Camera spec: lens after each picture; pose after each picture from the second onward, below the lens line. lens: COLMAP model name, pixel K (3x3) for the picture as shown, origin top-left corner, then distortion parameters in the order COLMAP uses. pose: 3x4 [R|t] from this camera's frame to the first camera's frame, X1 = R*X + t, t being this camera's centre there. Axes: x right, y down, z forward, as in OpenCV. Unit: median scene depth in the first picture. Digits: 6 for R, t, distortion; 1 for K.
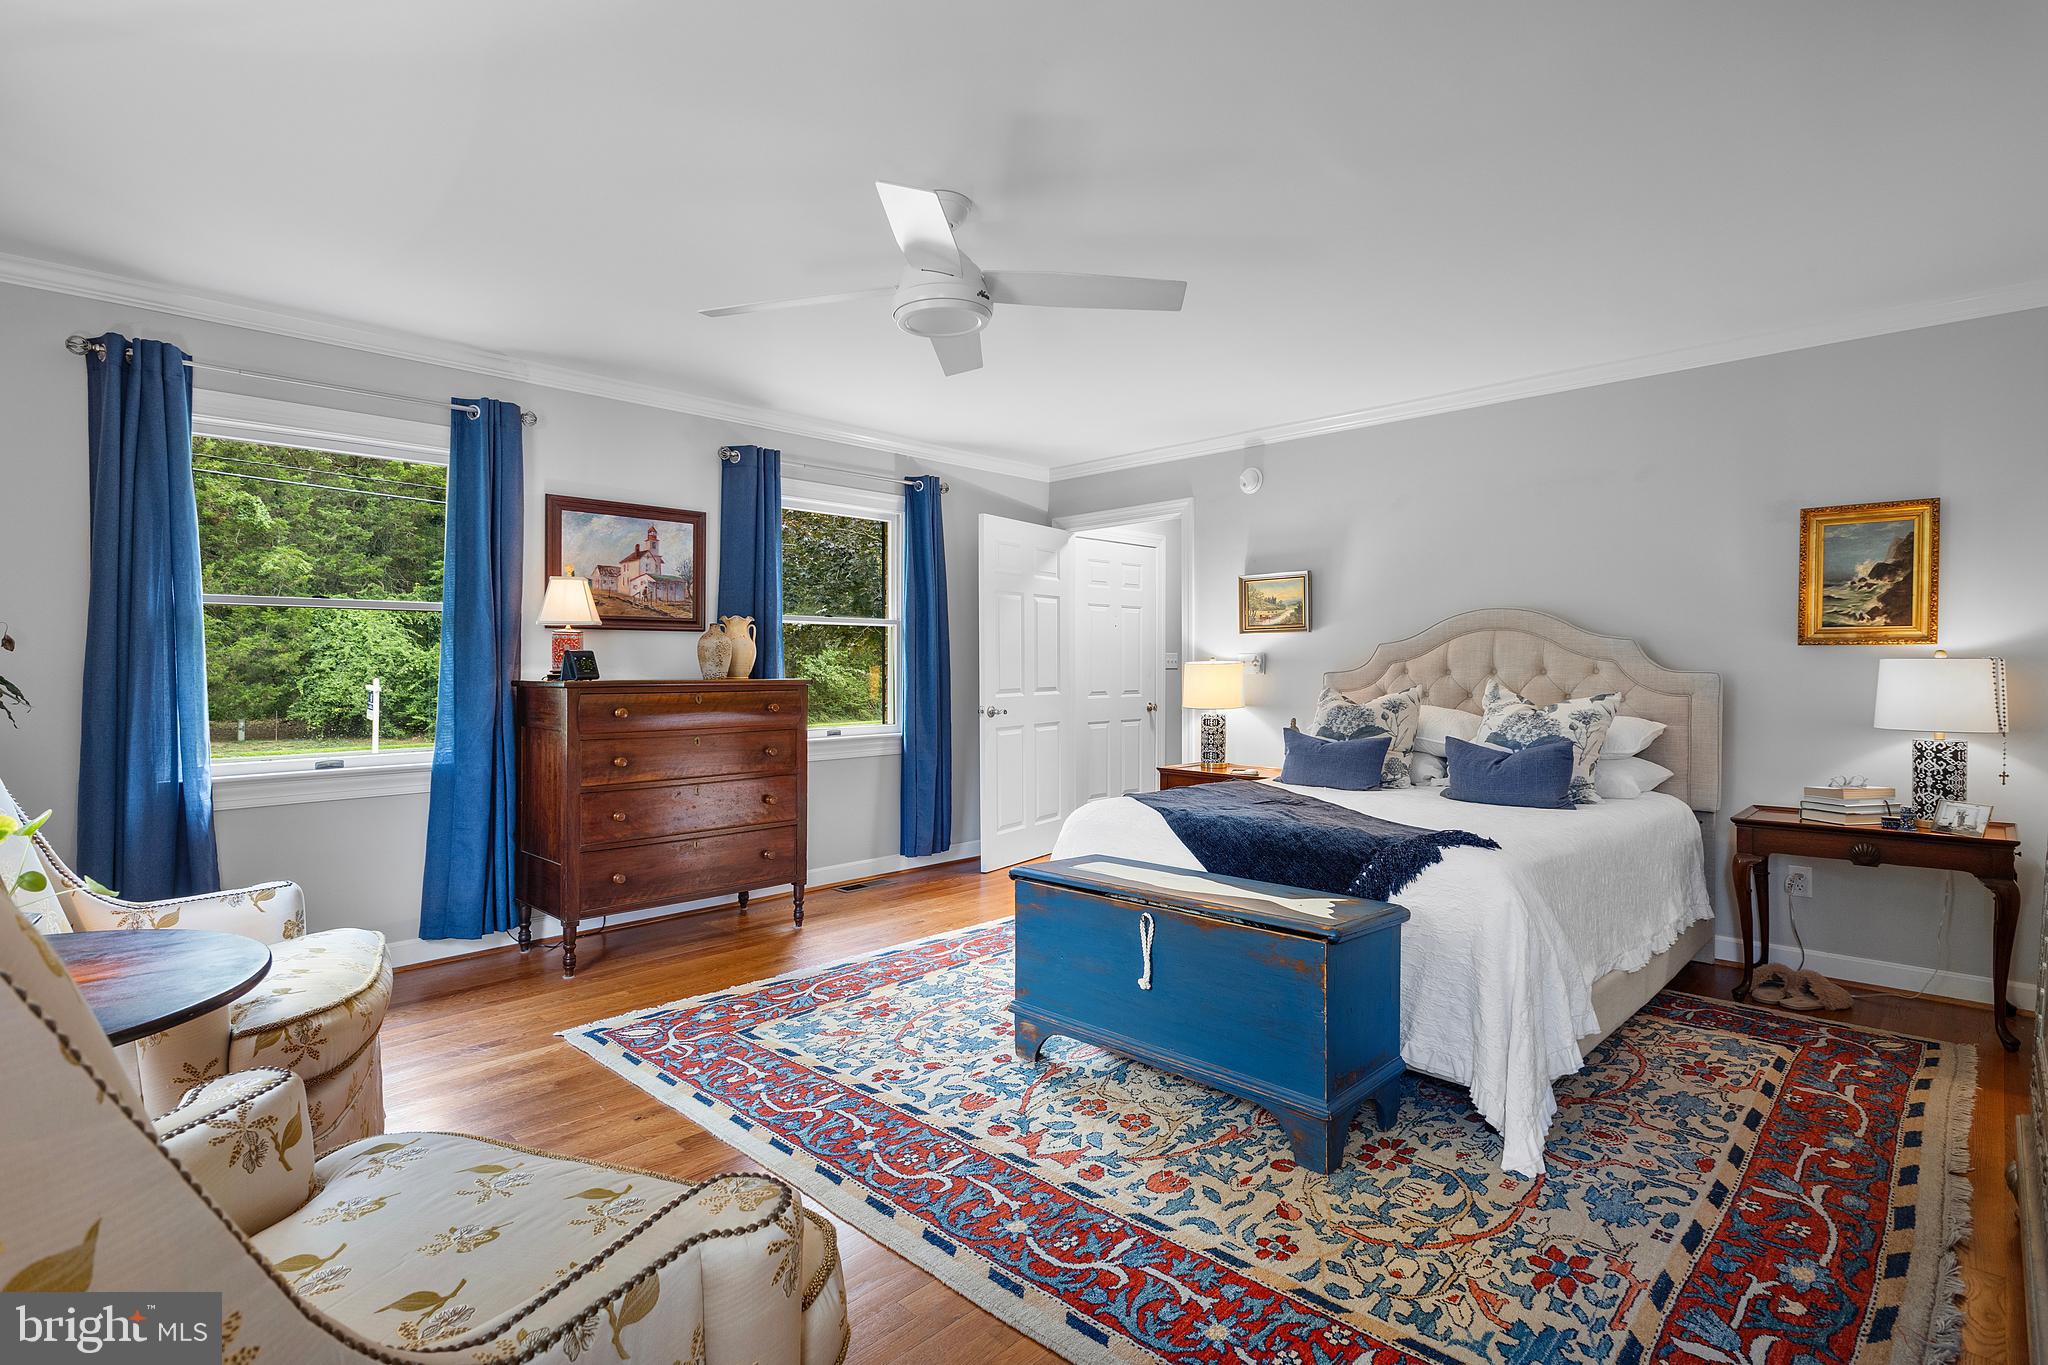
lens RADIAL K [[998.1, 0, 1028.1], [0, 998.1, 679.1], [0, 0, 1]] dist [0.001659, -0.002548]
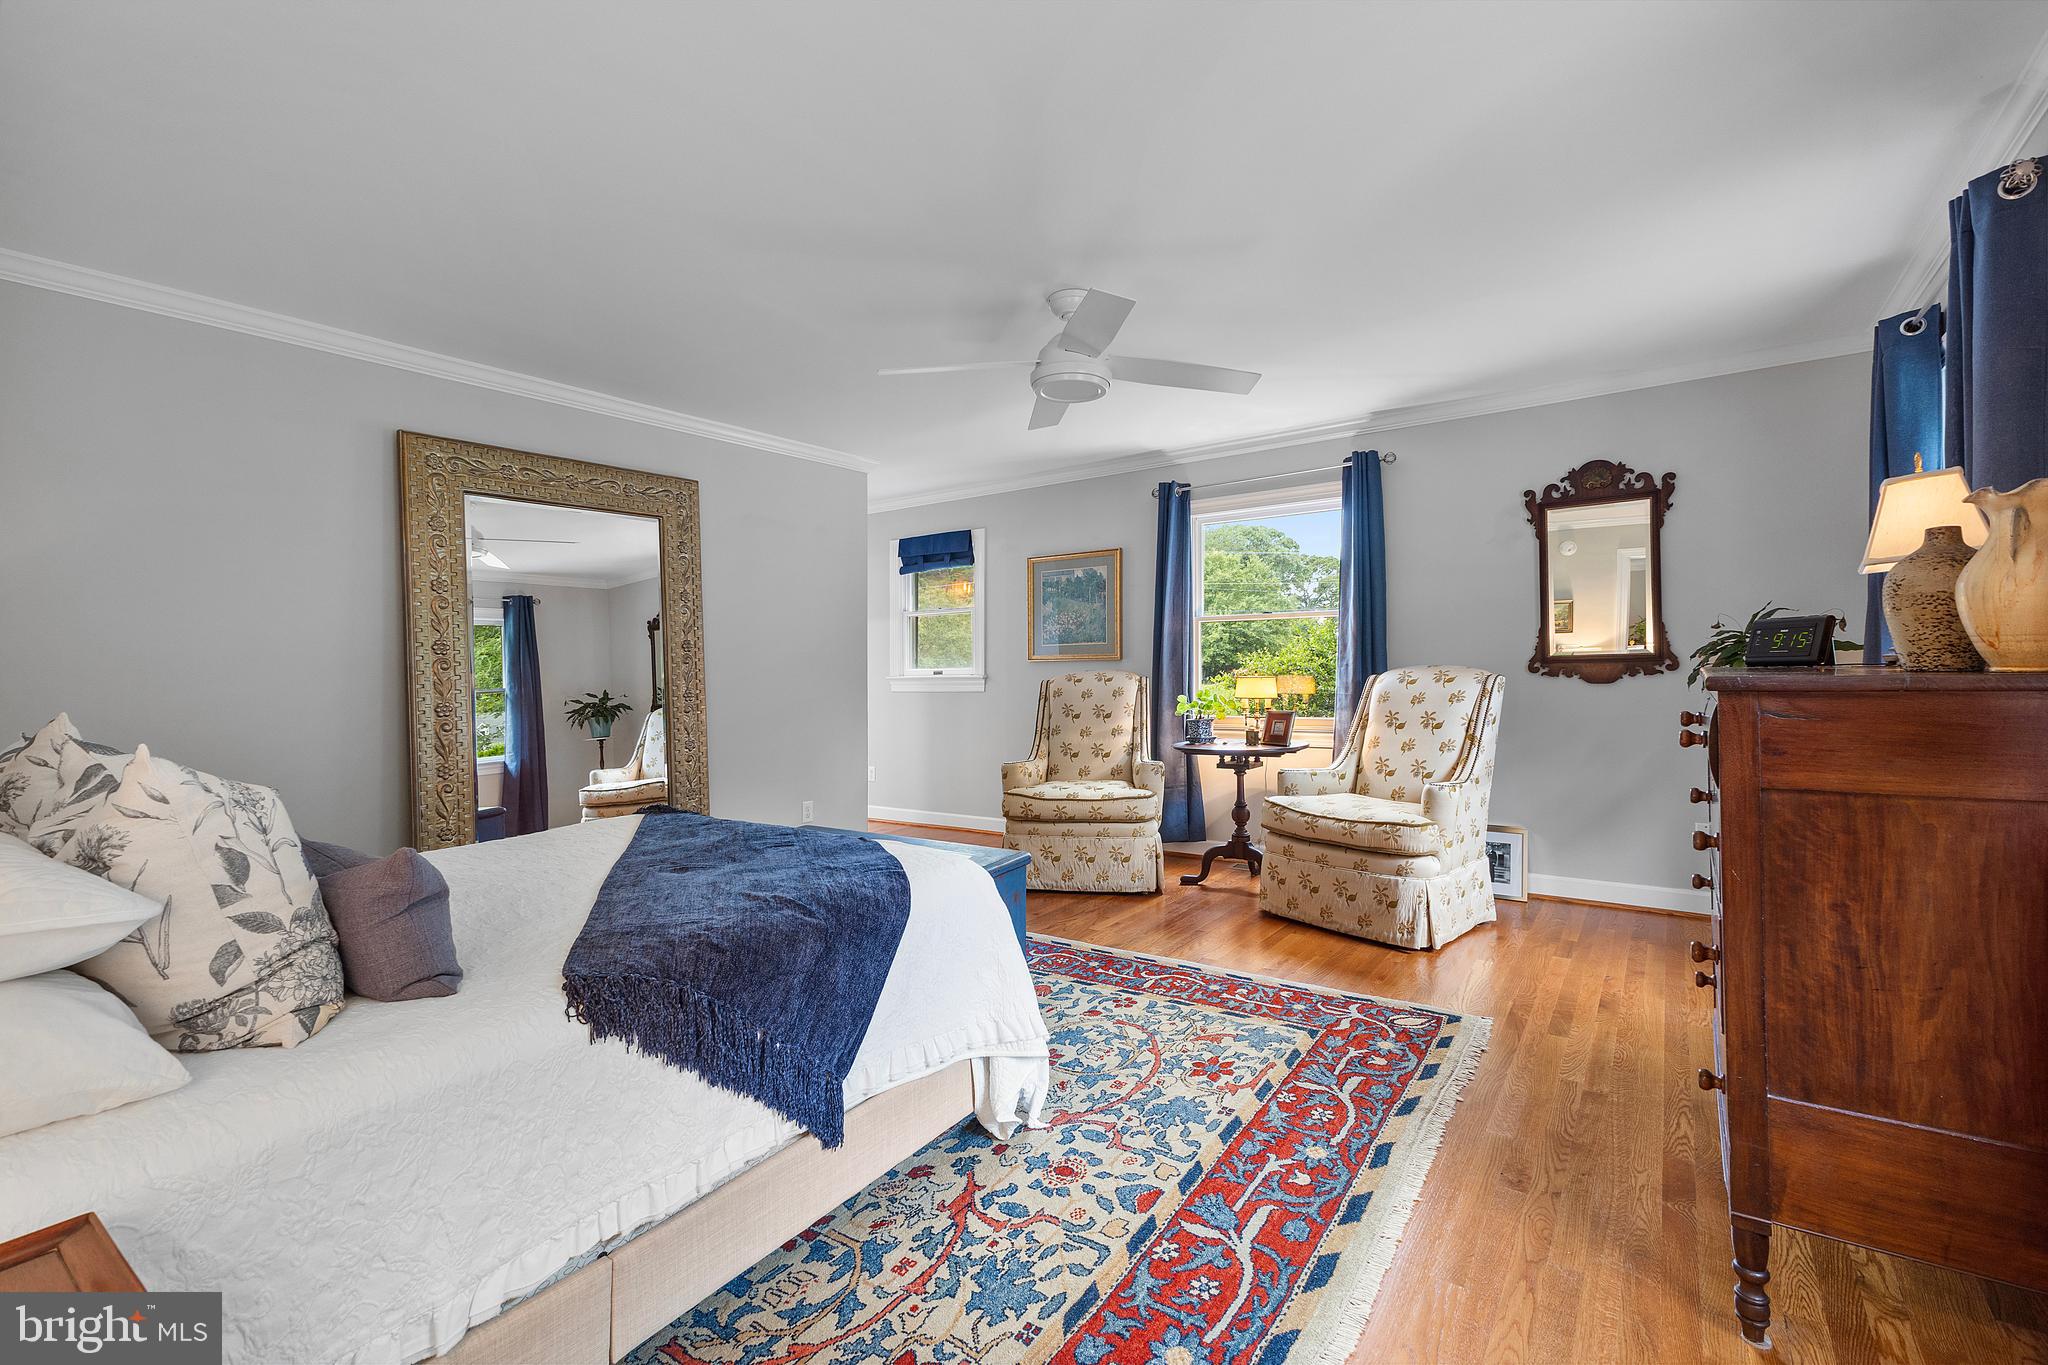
lens RADIAL K [[918.9, 0, 1027.3], [0, 918.9, 674.8], [0, 0, 1]] dist [-0.001405, -0.000007]
pose [[-0.987285, 0.022019, -0.157427, 0.125392], [0.018890, 0.999594, 0.021345, -0.017771], [0.157833, 0.018100, -0.987300, 1.878728]]
